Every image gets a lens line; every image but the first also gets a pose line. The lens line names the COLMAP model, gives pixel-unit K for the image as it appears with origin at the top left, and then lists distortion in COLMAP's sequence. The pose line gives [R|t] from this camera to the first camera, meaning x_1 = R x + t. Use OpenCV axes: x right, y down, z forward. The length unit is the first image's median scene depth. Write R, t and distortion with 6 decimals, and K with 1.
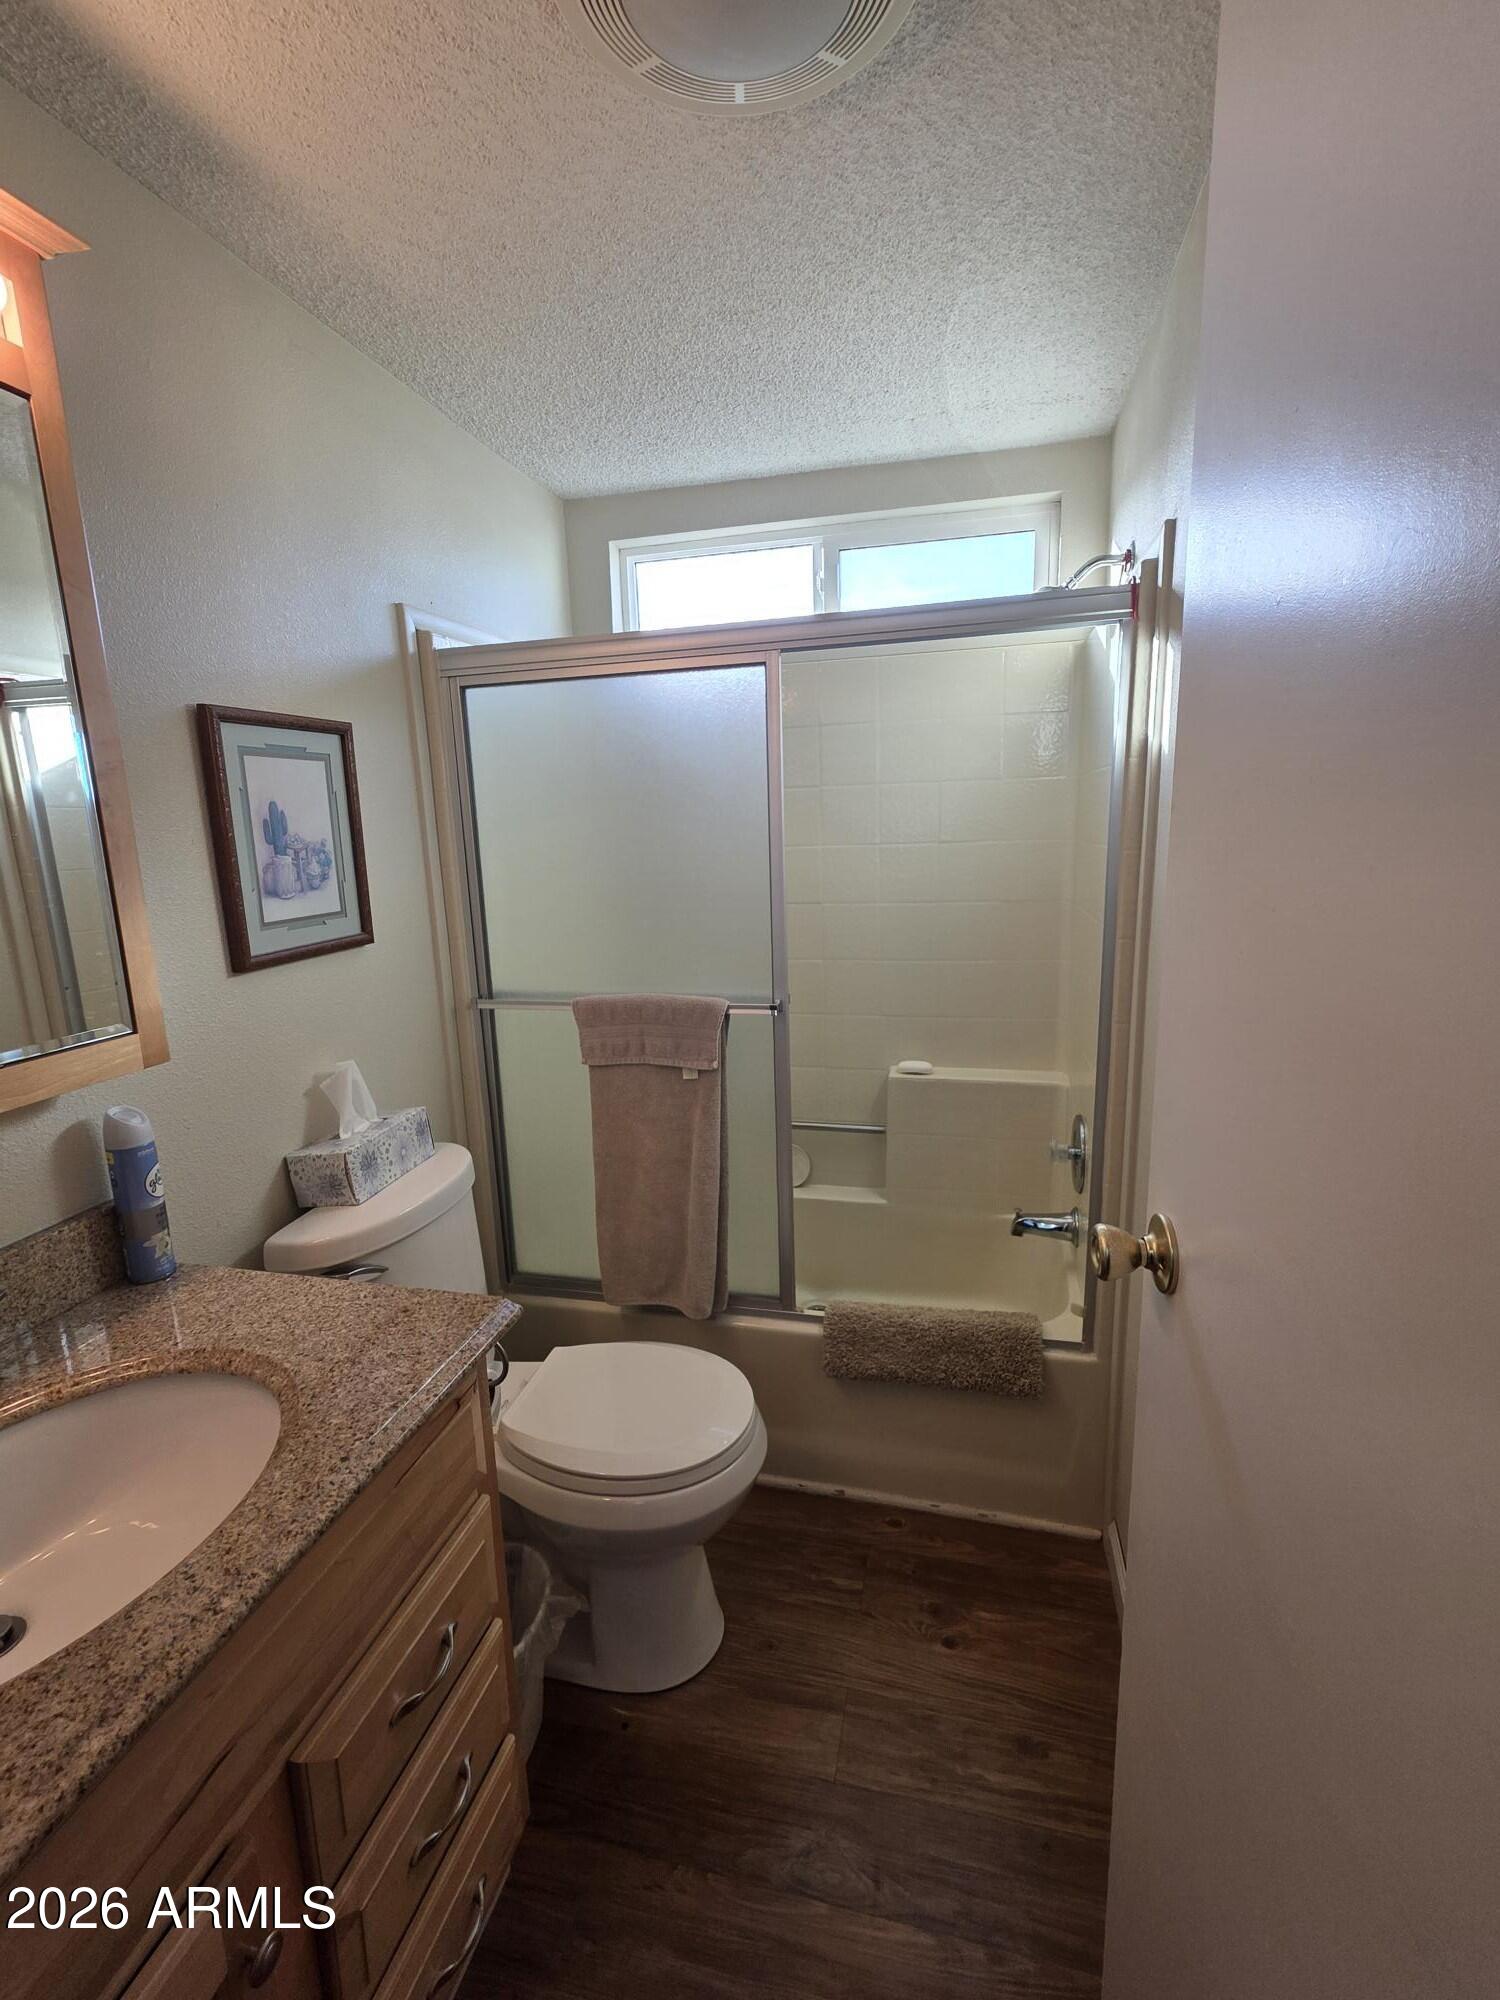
lens RADIAL K [[908.3, 0, 750.0], [0, 908.3, 1000.0], [0, 0, 1]] dist [0.000031, -0.000072]
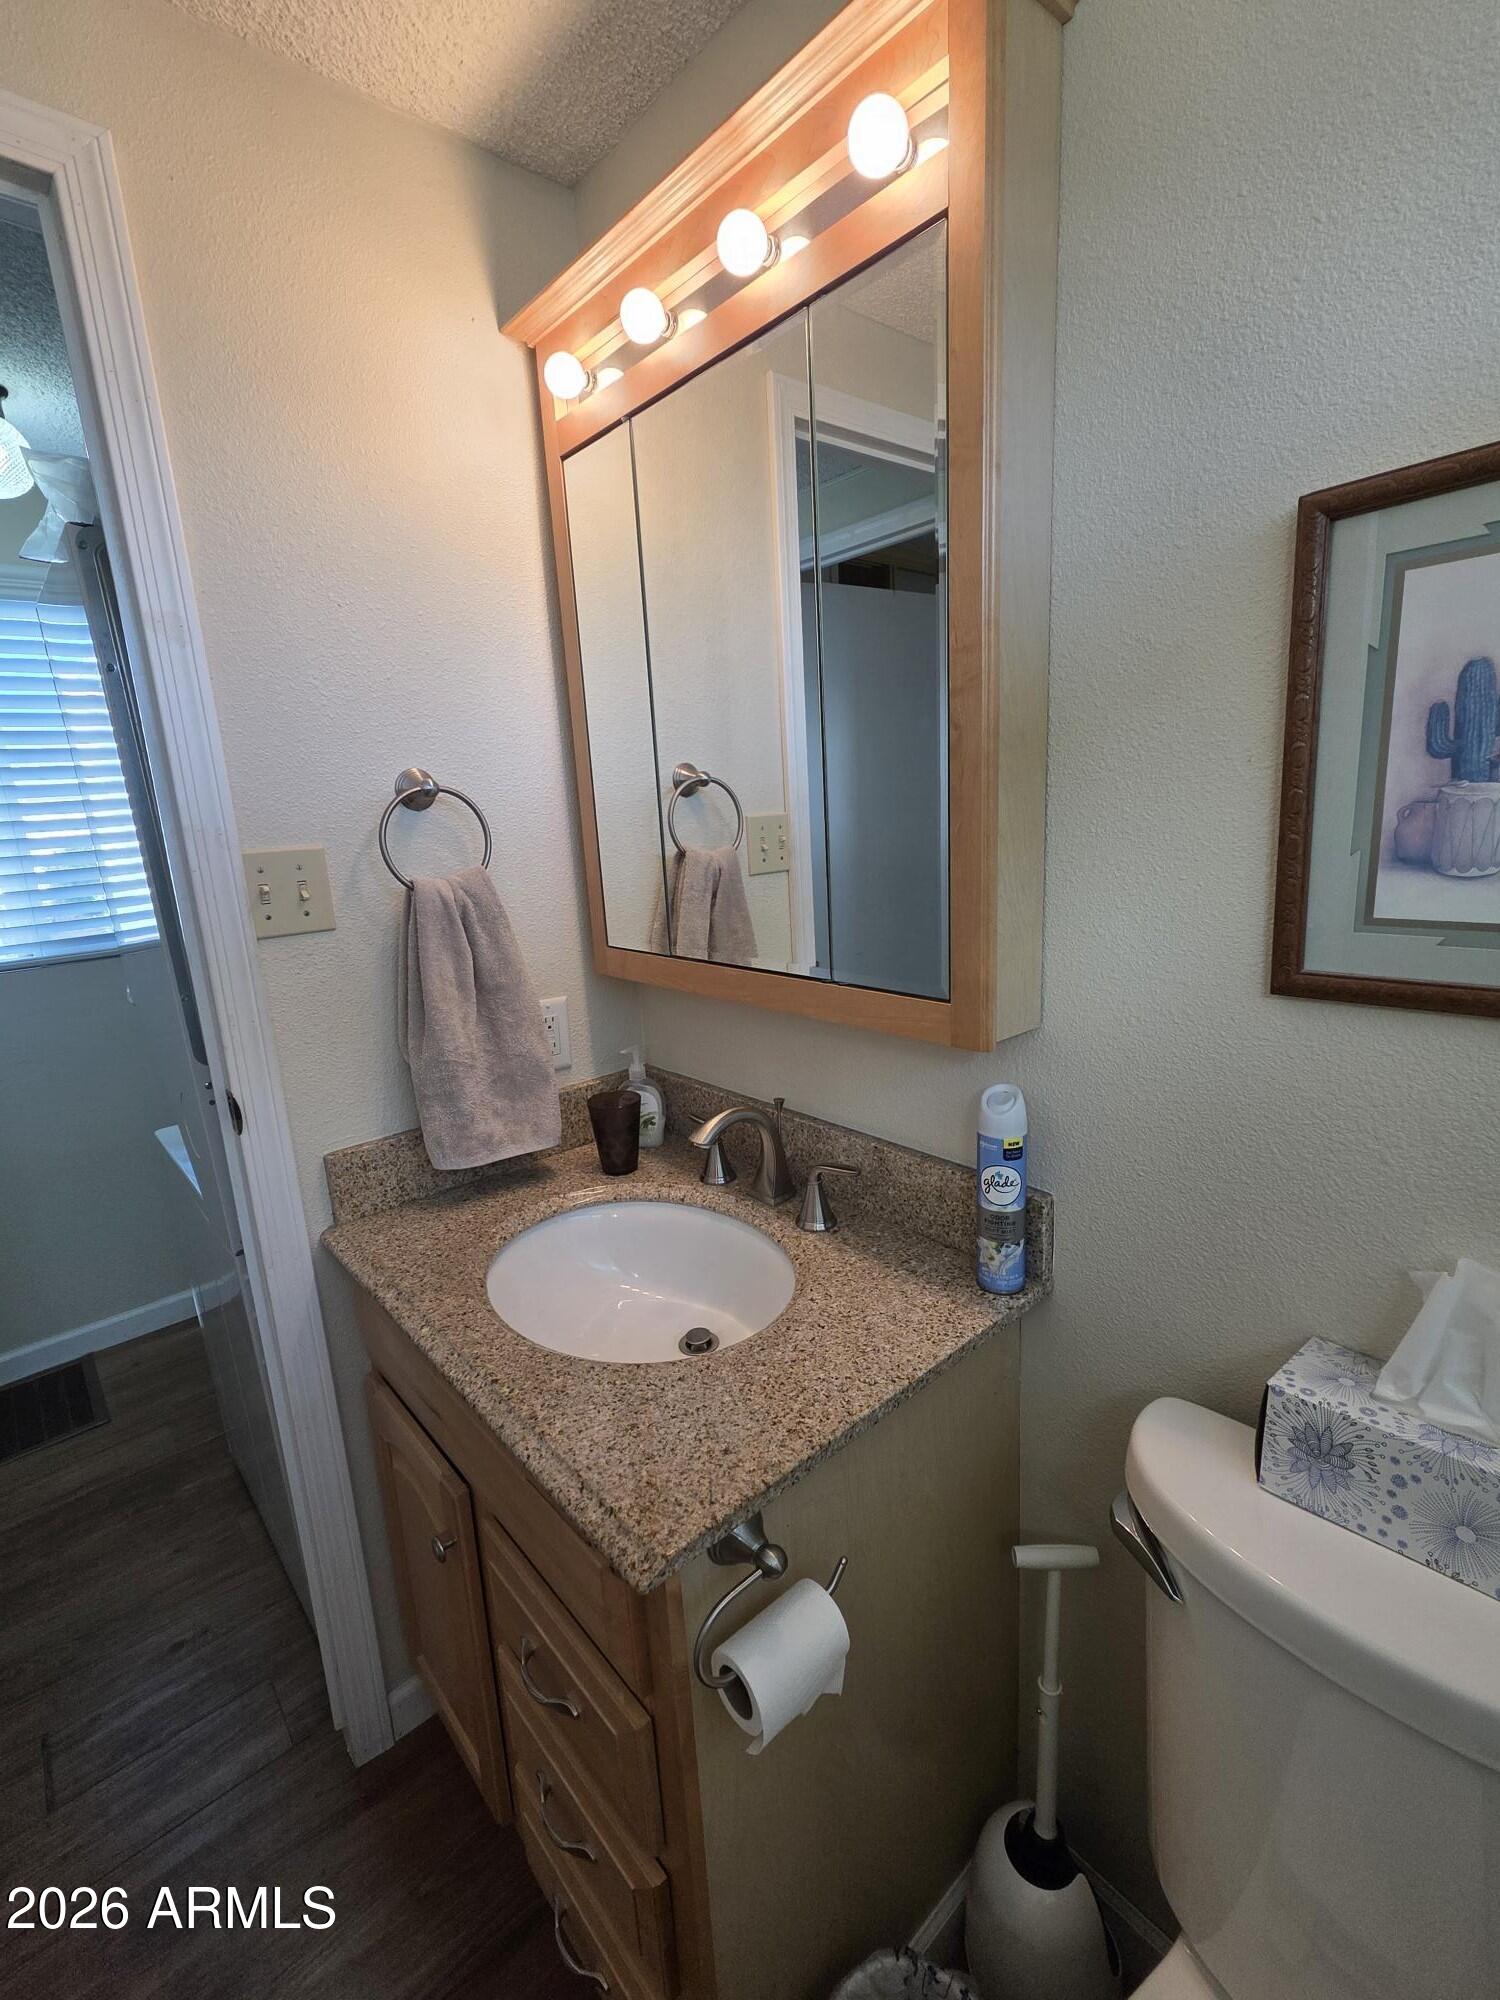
lens RADIAL K [[908.3, 0, 750.0], [0, 908.3, 1000.0], [0, 0, 1]] dist [0.000031, -0.000072]
pose [[-0.580704, 0.240315, -0.777838, 0.068097], [-0.081816, 0.933376, 0.349450, -0.189280], [0.809993, 0.266566, -0.522353, 0.990742]]
